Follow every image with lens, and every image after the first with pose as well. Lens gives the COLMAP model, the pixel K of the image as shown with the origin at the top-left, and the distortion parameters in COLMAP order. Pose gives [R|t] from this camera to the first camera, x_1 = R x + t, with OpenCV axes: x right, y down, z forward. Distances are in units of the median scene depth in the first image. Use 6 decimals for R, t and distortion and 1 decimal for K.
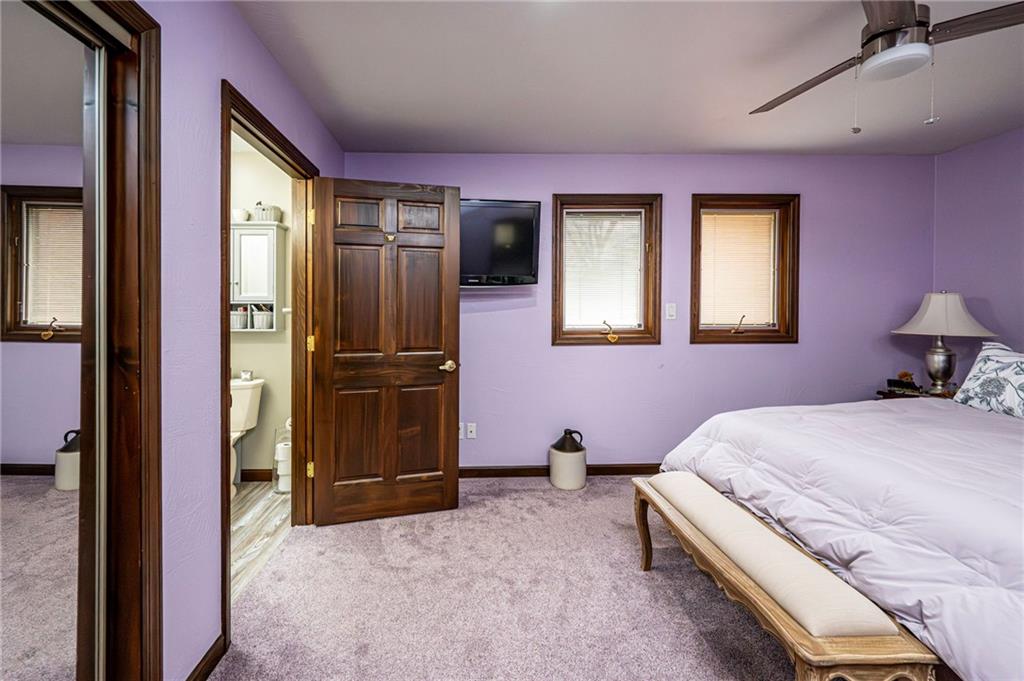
lens RADIAL K [[406.8, 0, 482.5], [0, 406.8, 317.1], [0, 0, 1]] dist [-0.008784, 0.000383]
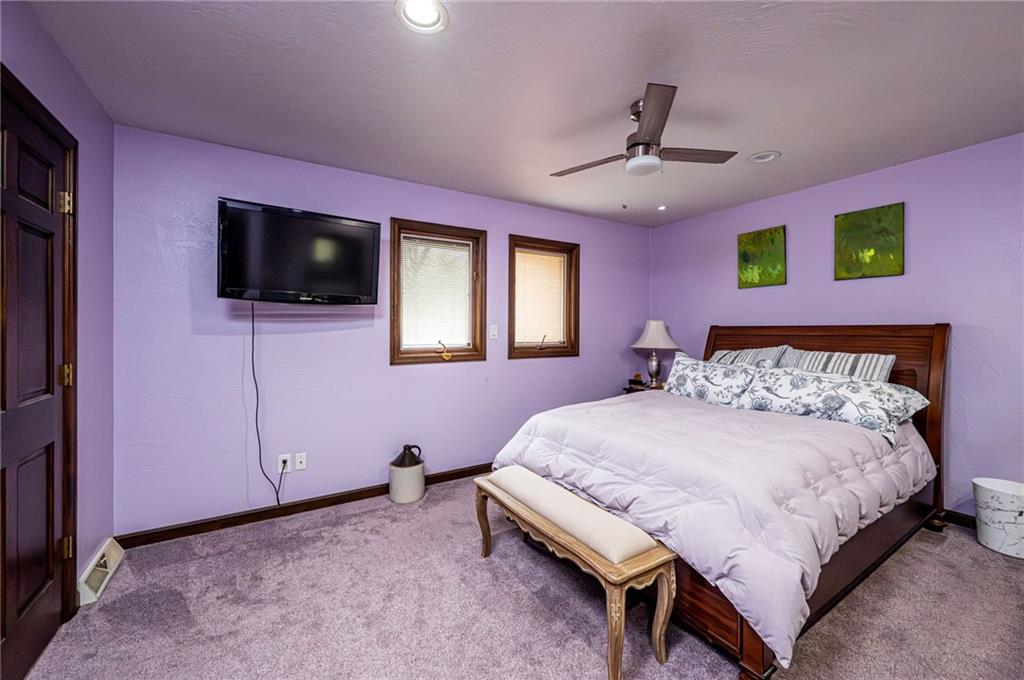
lens RADIAL K [[406.8, 0, 480.7], [0, 406.8, 334.5], [0, 0, 1]] dist [-0.008784, 0.000383]
pose [[0.869298, -0.000937, 0.494287, -0.160728], [0.003713, 0.999982, -0.004634, -0.001603], [-0.494274, 0.005863, 0.869287, -0.000898]]
